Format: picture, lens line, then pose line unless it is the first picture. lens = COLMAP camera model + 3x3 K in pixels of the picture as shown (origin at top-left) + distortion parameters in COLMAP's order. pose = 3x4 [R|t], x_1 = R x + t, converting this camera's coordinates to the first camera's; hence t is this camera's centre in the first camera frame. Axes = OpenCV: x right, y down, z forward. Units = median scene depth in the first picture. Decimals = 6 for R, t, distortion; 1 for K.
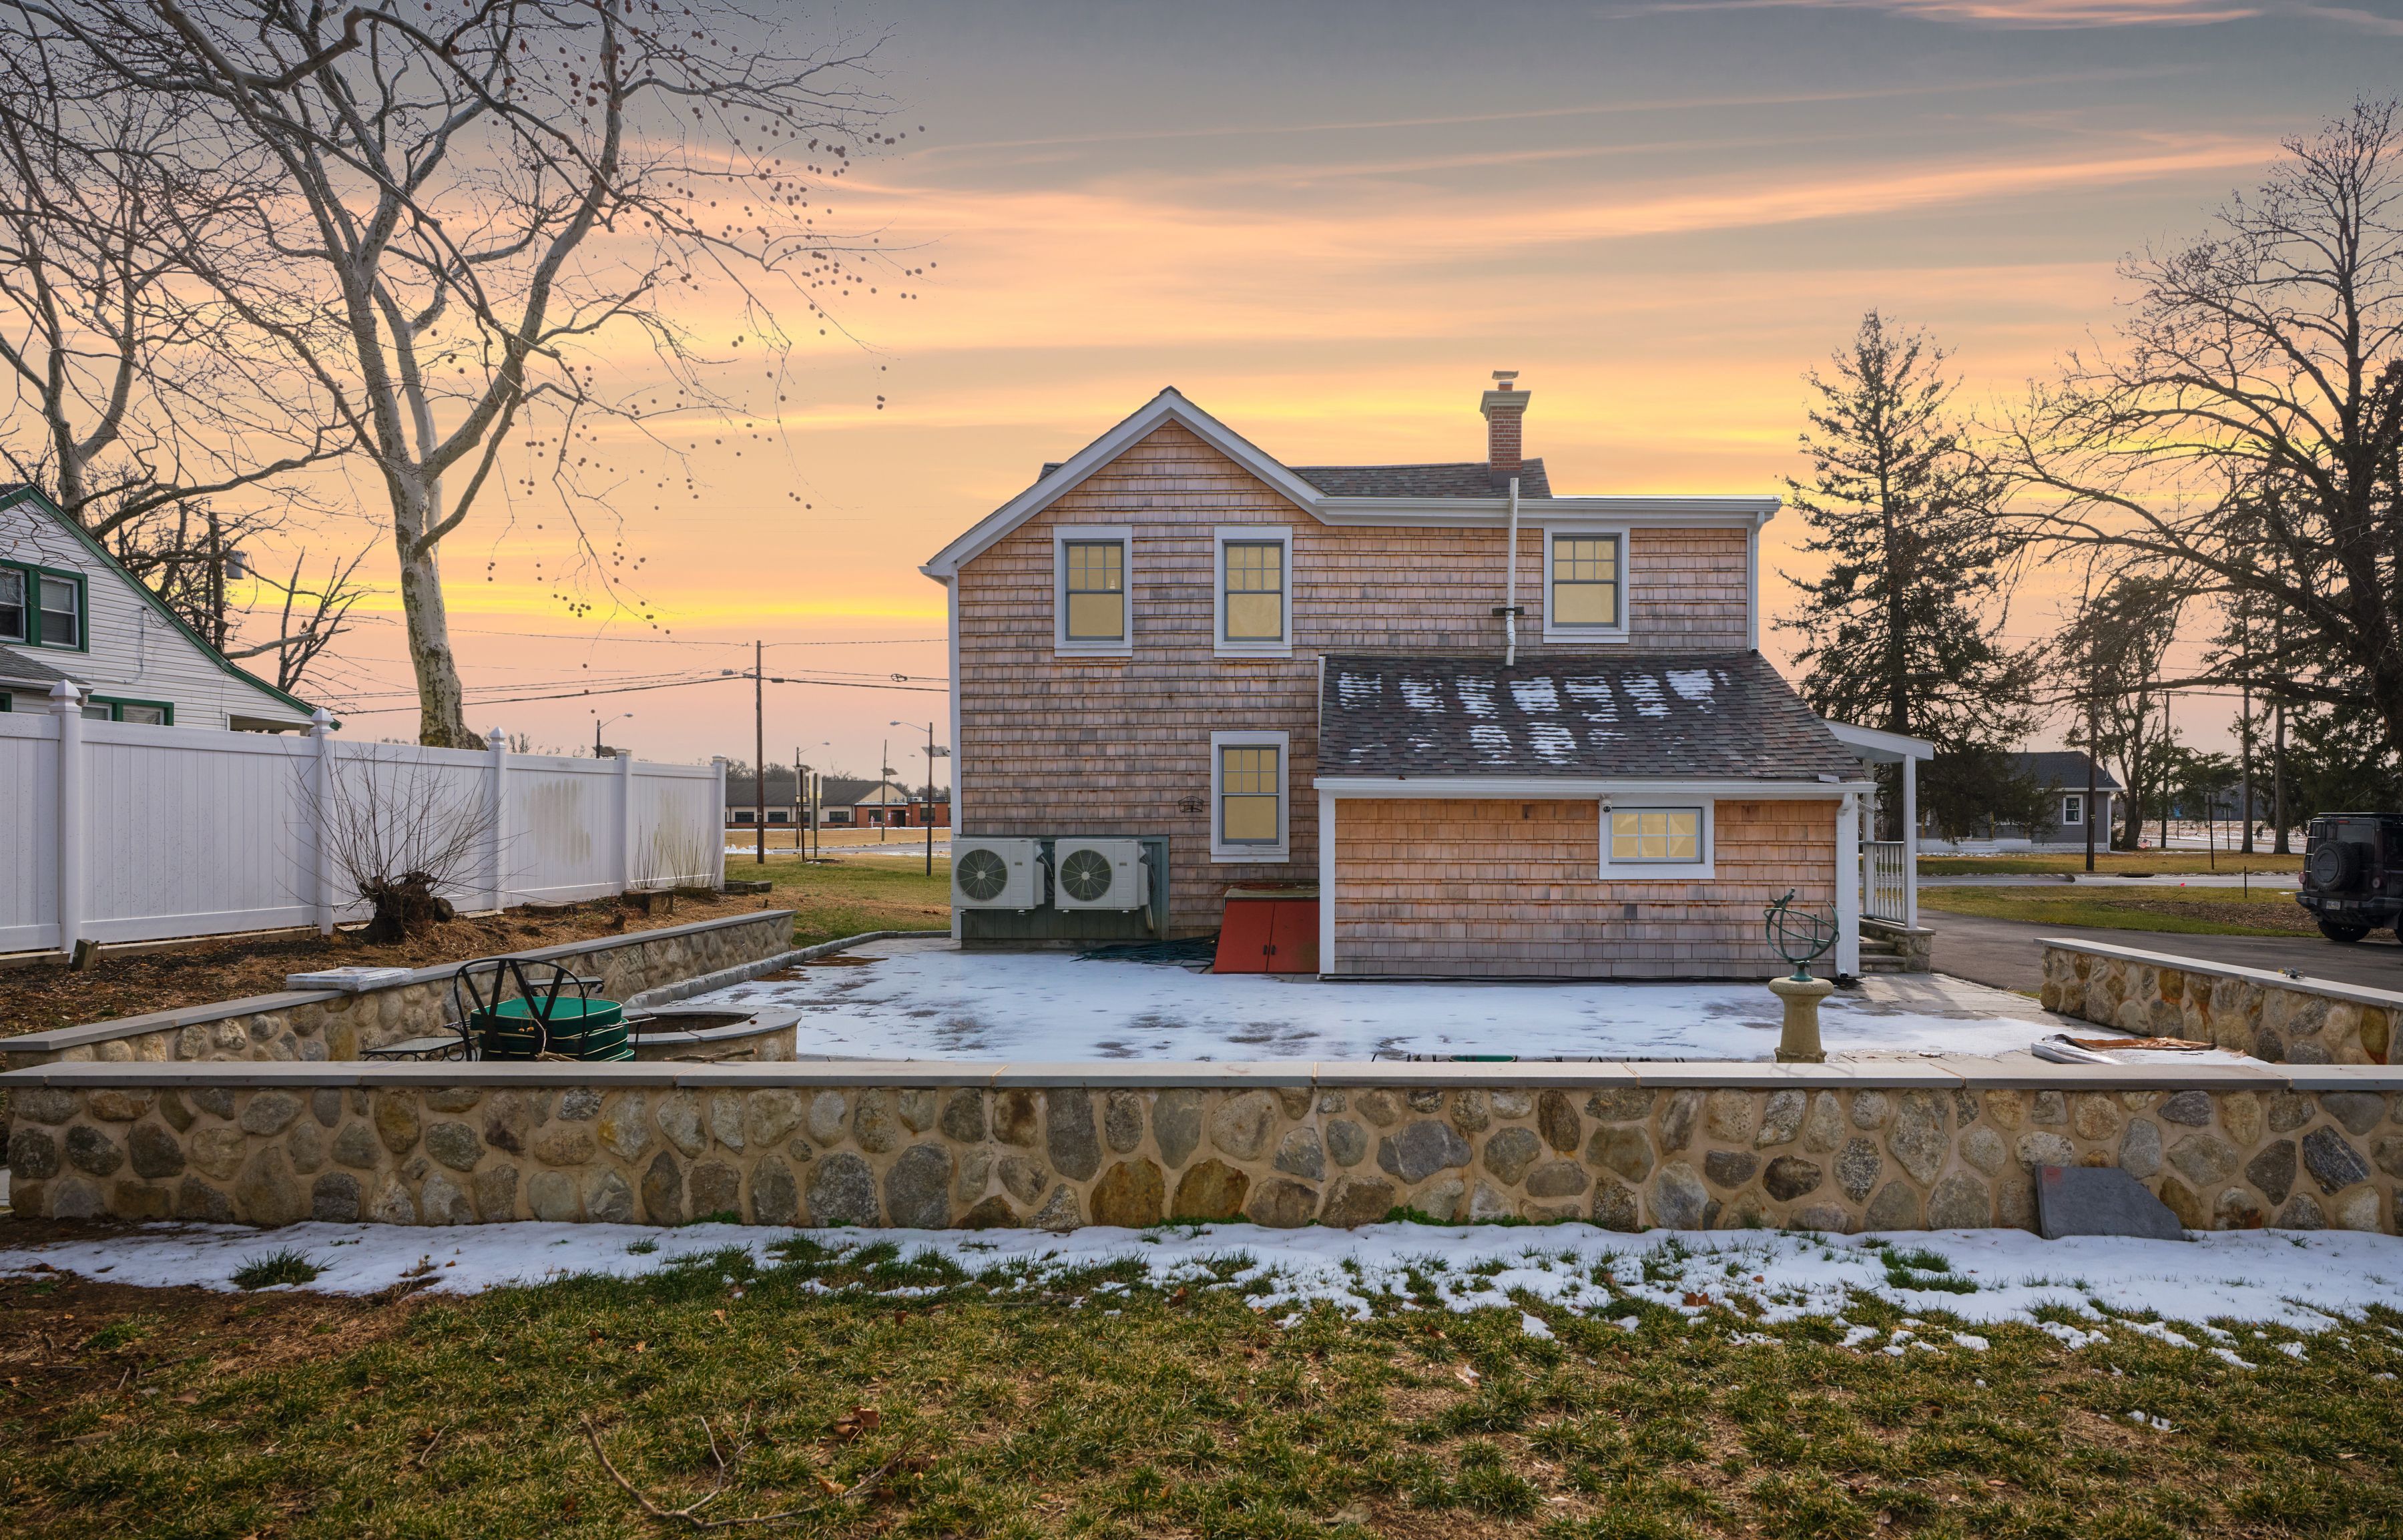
lens RADIAL K [[1379.3, 0, 1201.5], [0, 1379.3, 770.0], [0, 0, 1]] dist [-0.003532, -0.000735]
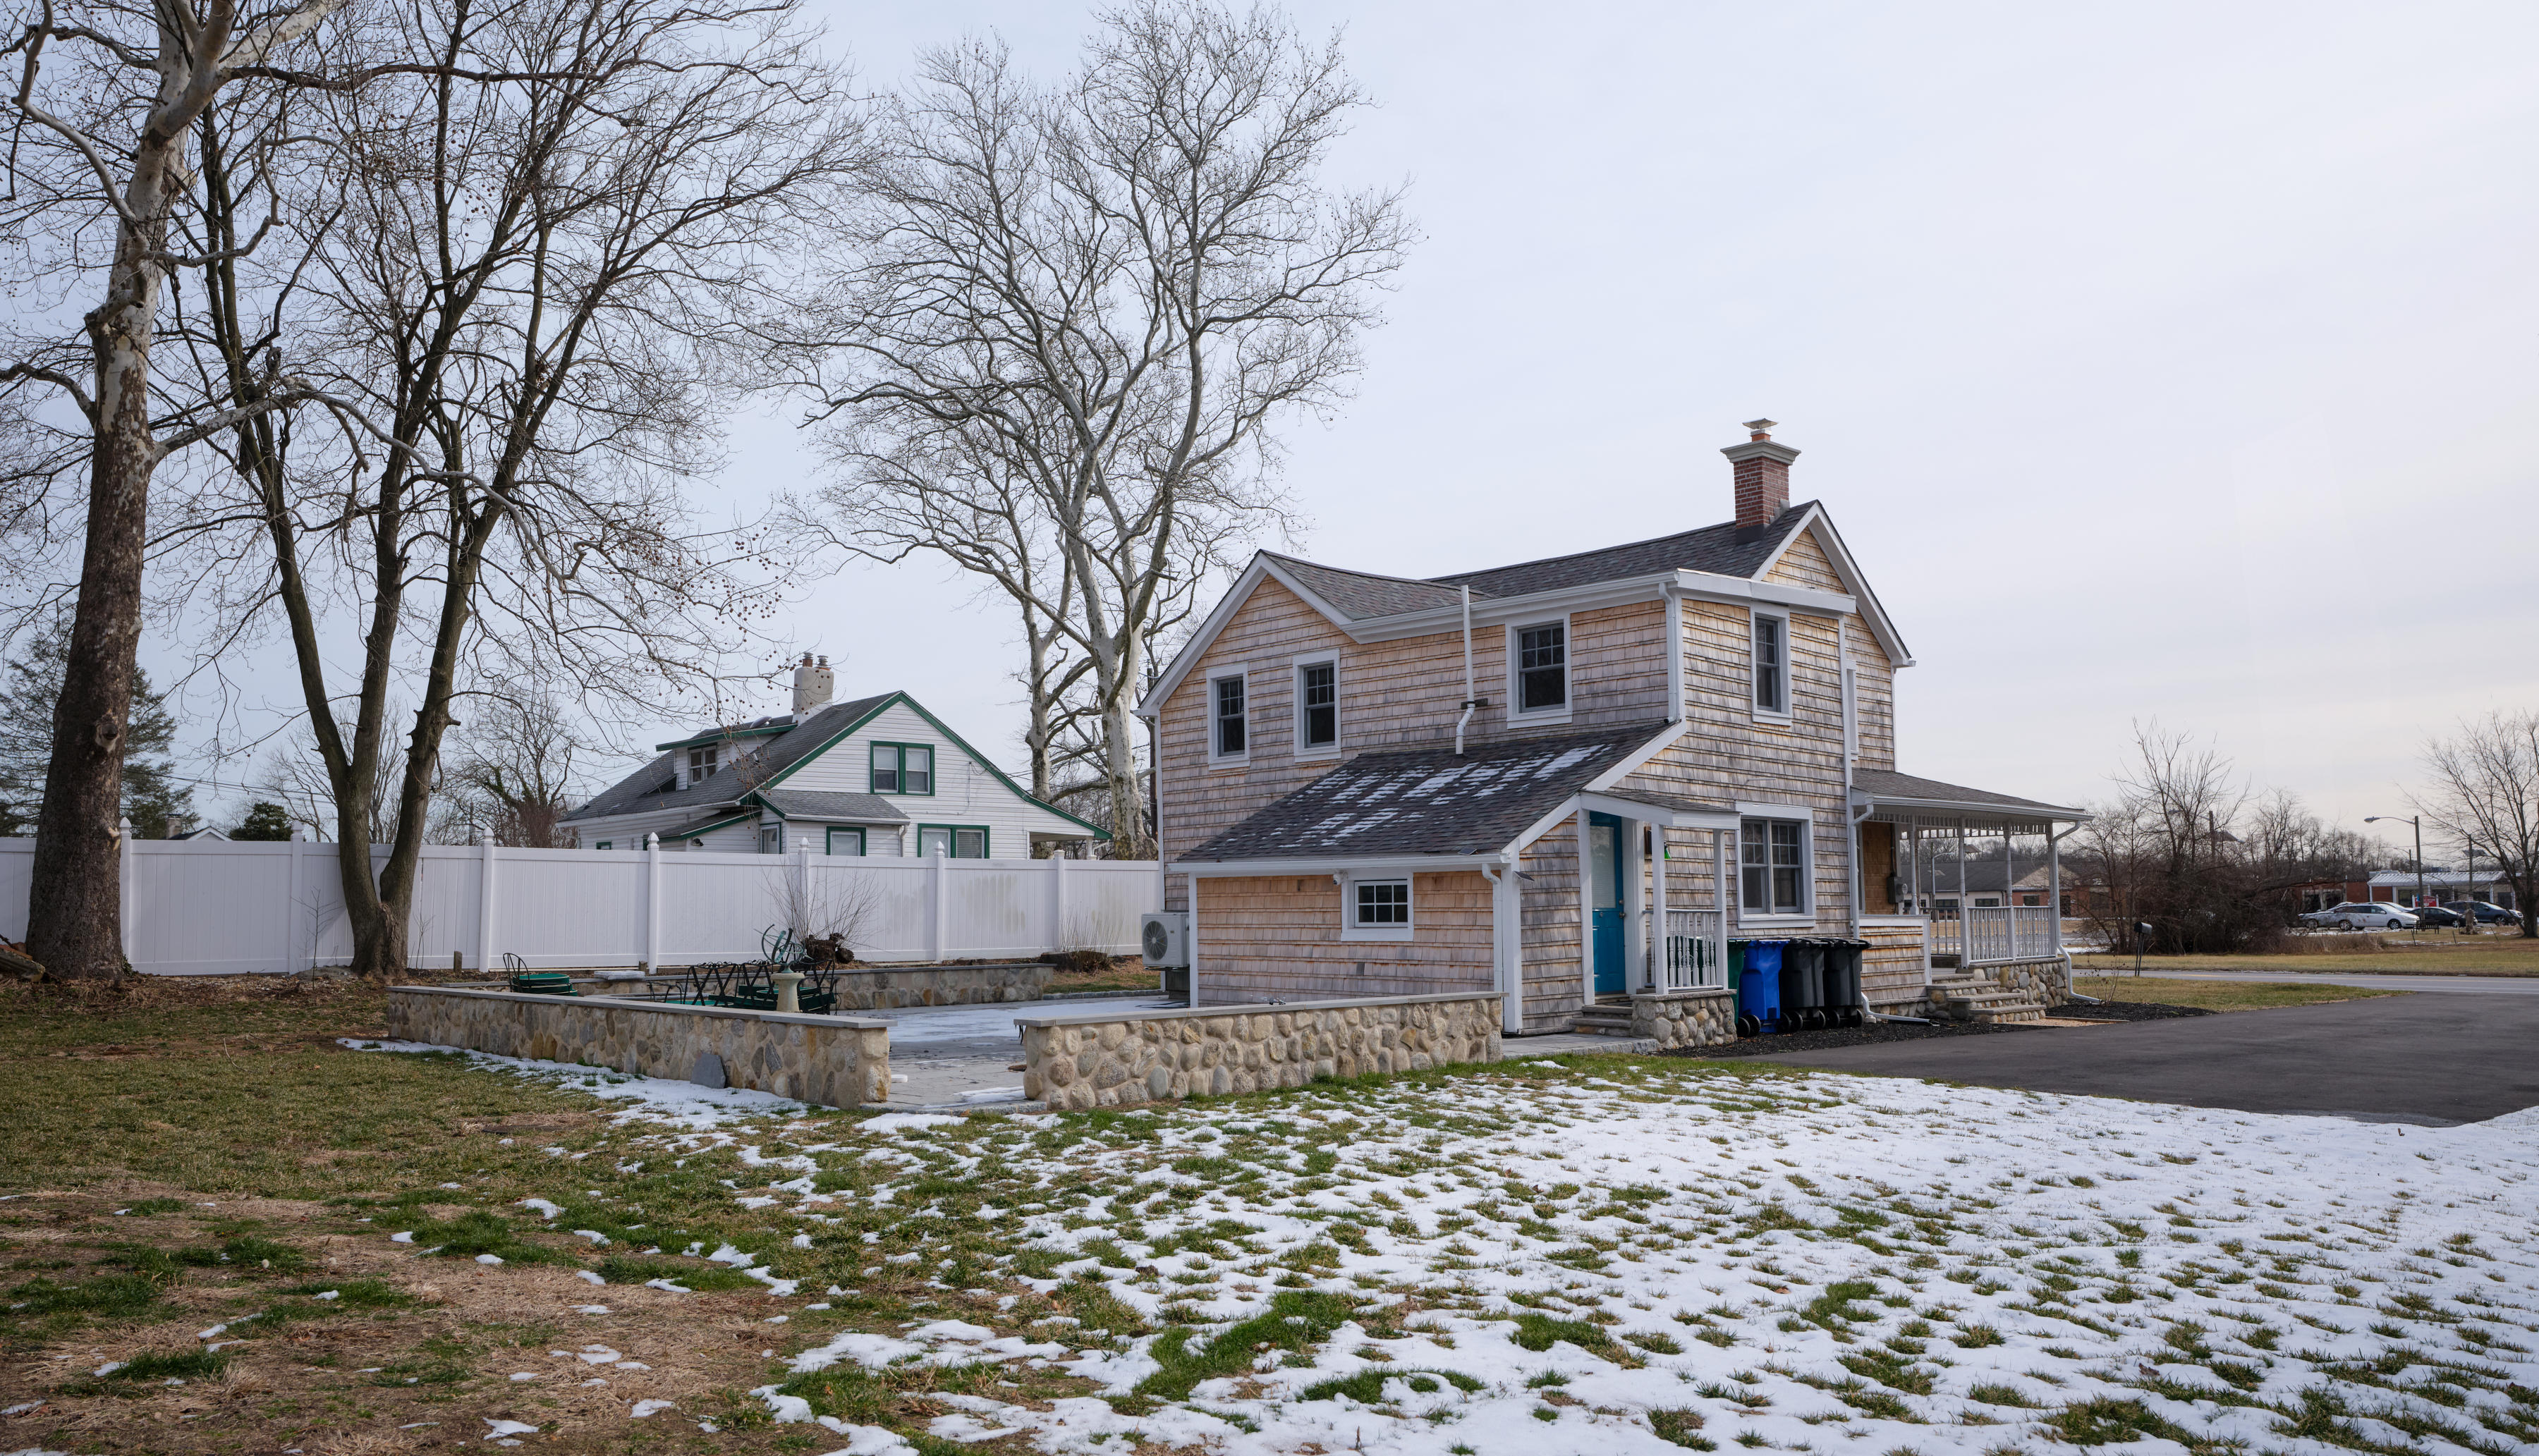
lens RADIAL K [[1683.6, 0, 1269.5], [0, 1683.6, 728.0], [0, 0, 1]] dist [-0.001577, -0.000198]
pose [[0.709233, -0.082875, -0.700086, 1.042904], [0.031715, 0.995811, -0.085754, 0.014970], [0.704260, 0.038616, 0.708891, -0.072690]]
